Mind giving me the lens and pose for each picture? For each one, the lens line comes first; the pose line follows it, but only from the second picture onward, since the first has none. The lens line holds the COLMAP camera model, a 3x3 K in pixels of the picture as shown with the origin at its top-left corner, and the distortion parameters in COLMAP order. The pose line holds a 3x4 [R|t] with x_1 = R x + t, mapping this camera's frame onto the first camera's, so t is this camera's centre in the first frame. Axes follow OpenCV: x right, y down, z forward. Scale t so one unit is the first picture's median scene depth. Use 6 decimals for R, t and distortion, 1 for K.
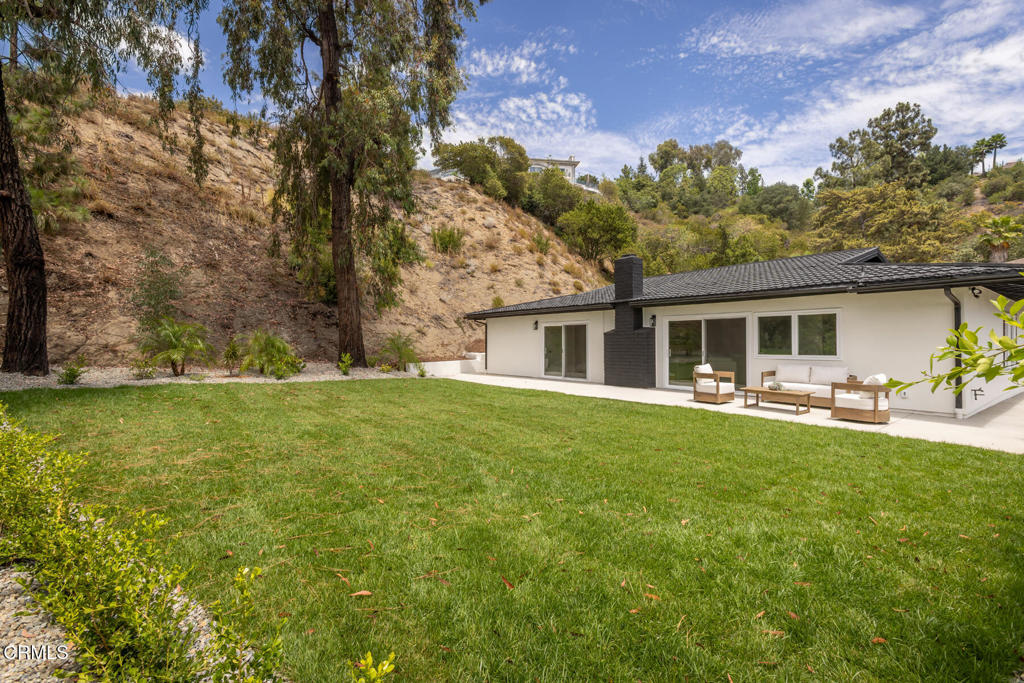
lens RADIAL K [[475.5, 0, 511.1], [0, 475.5, 344.8], [0, 0, 1]] dist [0.015425, 0.000255]
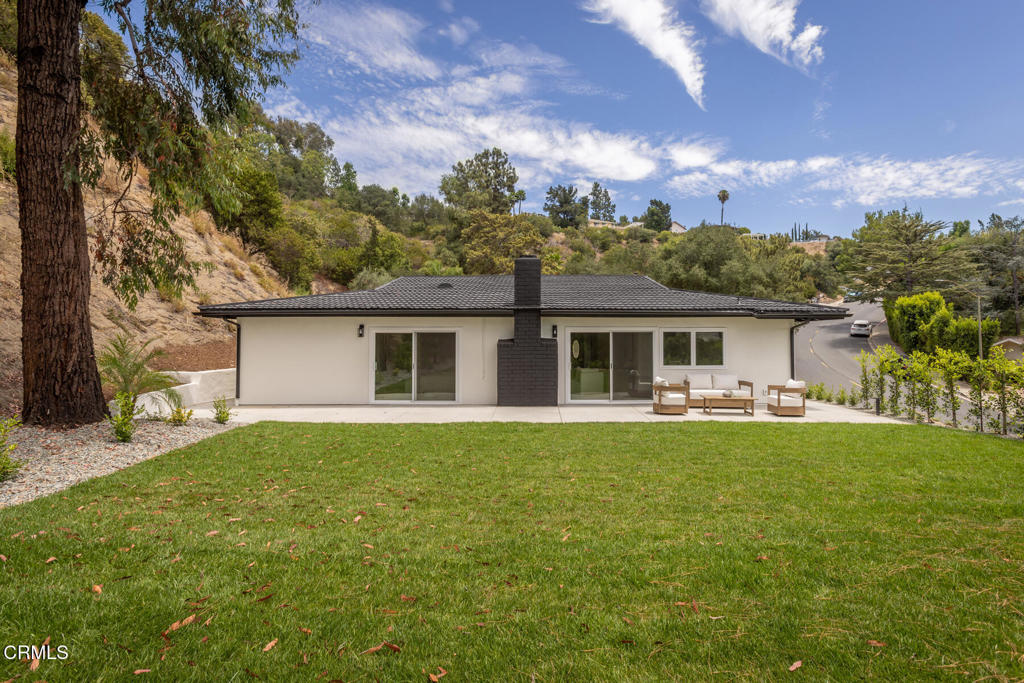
lens RADIAL K [[527.7, 0, 540.1], [0, 527.7, 329.0], [0, 0, 1]] dist [-0.003501, 0.006312]
pose [[0.607505, 0.022893, 0.793986, -0.413162], [0.003755, 0.999491, -0.031691, -0.017885], [-0.794307, 0.022234, 0.607110, 0.310104]]
